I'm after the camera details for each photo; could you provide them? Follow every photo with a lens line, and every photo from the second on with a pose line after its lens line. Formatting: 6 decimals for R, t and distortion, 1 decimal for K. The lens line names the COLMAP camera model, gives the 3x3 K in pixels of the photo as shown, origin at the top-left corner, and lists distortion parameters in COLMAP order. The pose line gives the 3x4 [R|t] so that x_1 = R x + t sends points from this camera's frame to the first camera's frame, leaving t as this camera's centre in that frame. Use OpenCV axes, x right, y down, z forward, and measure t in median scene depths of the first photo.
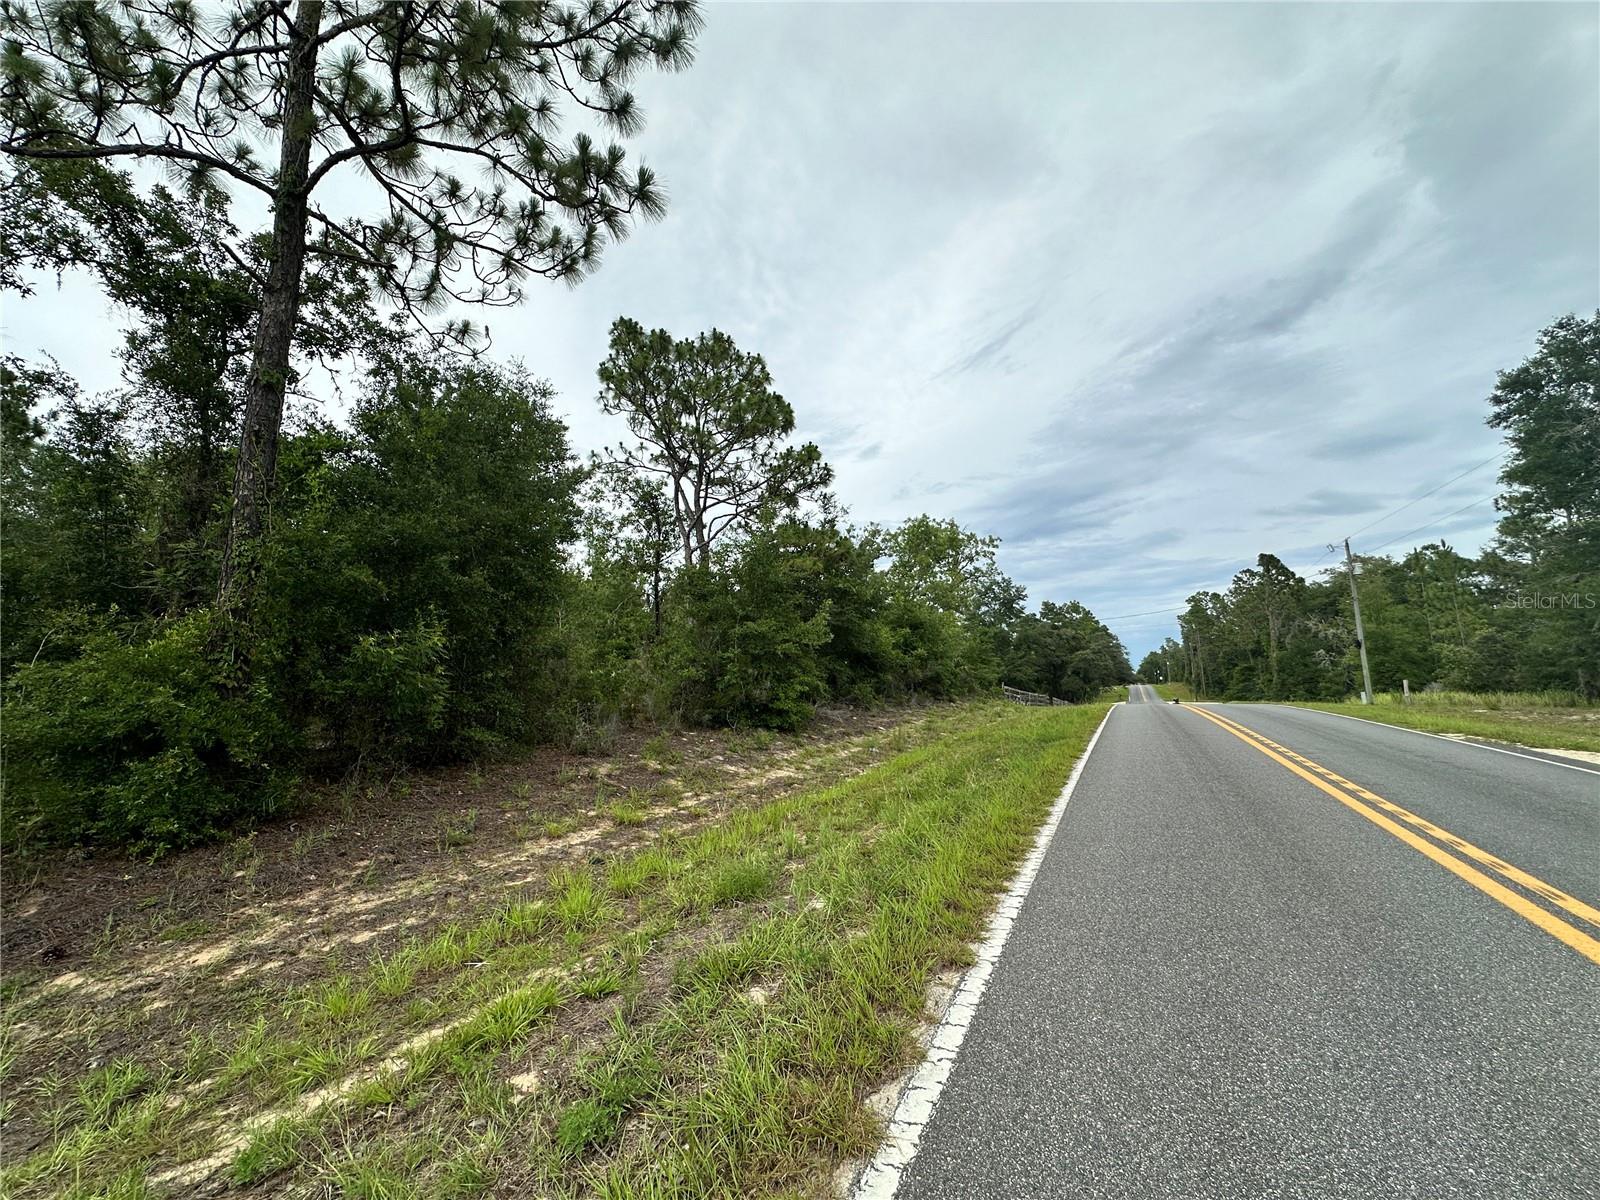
lens RADIAL K [[640.1, 0, 794.5], [0, 640.1, 600.5], [0, 0, 1]] dist [0.001600, -0.000160]
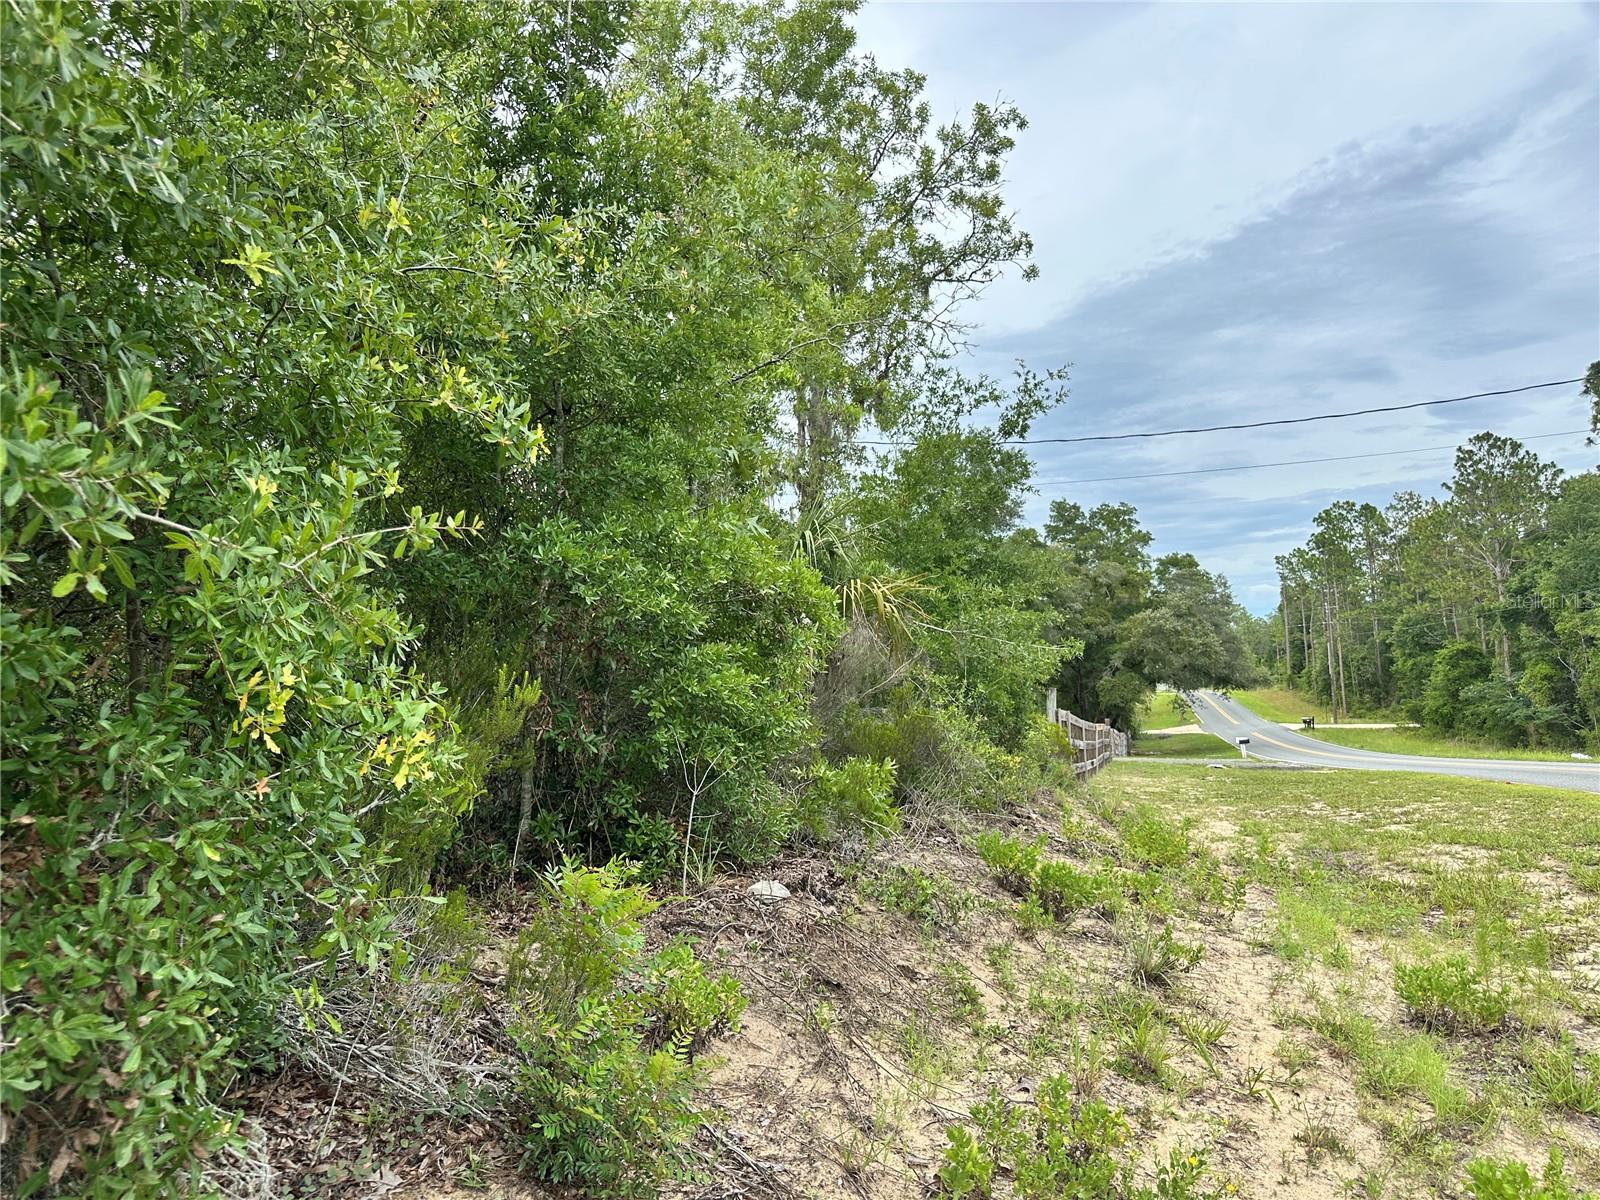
lens RADIAL K [[1118.7, 0, 800.0], [0, 1118.7, 600.0], [0, 0, 1]] dist [0.000029, -0.000110]
pose [[0.981805, 0.004946, 0.189826, 0.078216], [-0.013830, 0.998868, 0.045503, 0.036520], [-0.189386, -0.047301, 0.980763, 0.291734]]
